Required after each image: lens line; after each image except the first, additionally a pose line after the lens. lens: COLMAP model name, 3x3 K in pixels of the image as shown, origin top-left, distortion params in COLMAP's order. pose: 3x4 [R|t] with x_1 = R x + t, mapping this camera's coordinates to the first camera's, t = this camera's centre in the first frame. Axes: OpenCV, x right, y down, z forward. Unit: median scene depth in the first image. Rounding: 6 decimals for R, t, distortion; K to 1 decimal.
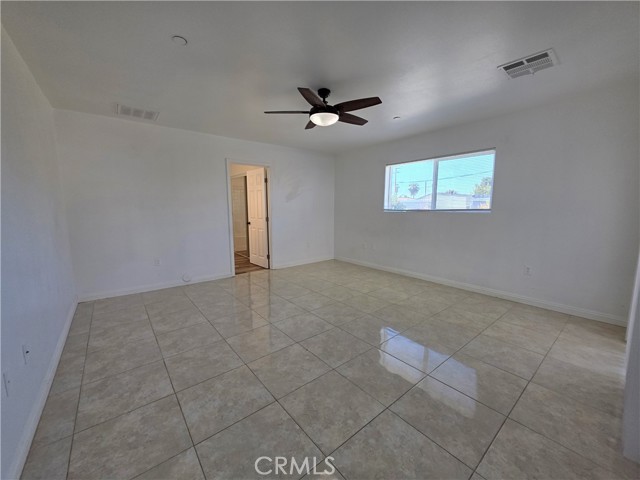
lens RADIAL K [[256.1, 0, 322.6], [0, 256.1, 237.6], [0, 0, 1]] dist [0.009773, 0.000248]
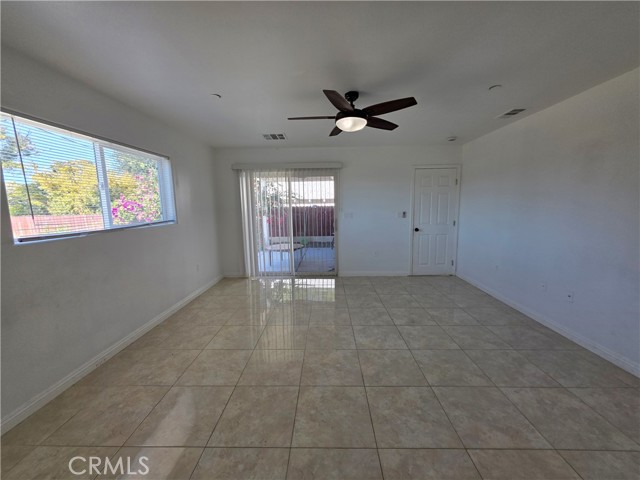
lens RADIAL K [[256.1, 0, 322.7], [0, 256.1, 243.1], [0, 0, 1]] dist [0.009773, 0.000248]
pose [[-0.759556, -0.084262, 0.644961, -0.546717], [0.095066, 0.966544, 0.238233, -0.274119], [-0.643457, 0.242265, -0.726134, 1.855368]]
